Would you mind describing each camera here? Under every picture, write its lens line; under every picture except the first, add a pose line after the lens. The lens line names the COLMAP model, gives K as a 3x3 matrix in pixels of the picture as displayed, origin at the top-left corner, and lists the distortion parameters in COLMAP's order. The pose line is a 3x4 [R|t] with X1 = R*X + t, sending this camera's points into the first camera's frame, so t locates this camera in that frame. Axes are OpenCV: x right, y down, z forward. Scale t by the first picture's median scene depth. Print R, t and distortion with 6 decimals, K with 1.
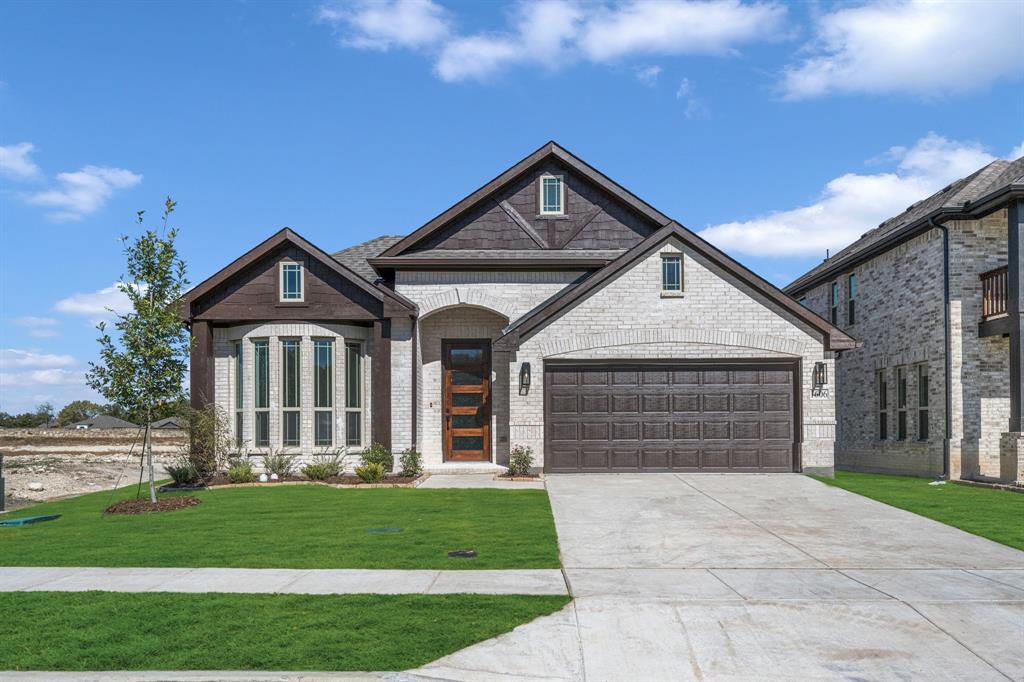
lens RADIAL K [[557.6, 0, 512.0], [0, 557.6, 341.0], [0, 0, 1]] dist [-0.007636, -0.000110]
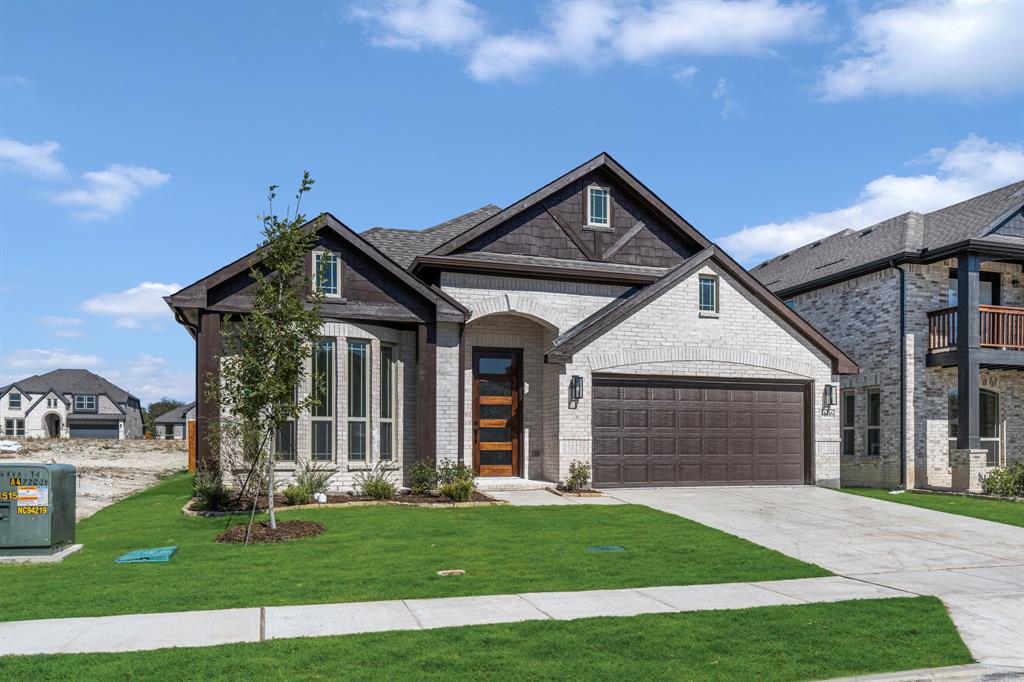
lens RADIAL K [[594.9, 0, 511.9], [0, 594.9, 350.4], [0, 0, 1]] dist [0.001309, -0.000588]
pose [[0.967708, 0.045781, 0.247881, -0.335695], [-0.047064, 0.998892, -0.000751, 0.000548], [-0.247641, -0.010940, 0.968790, 0.015097]]
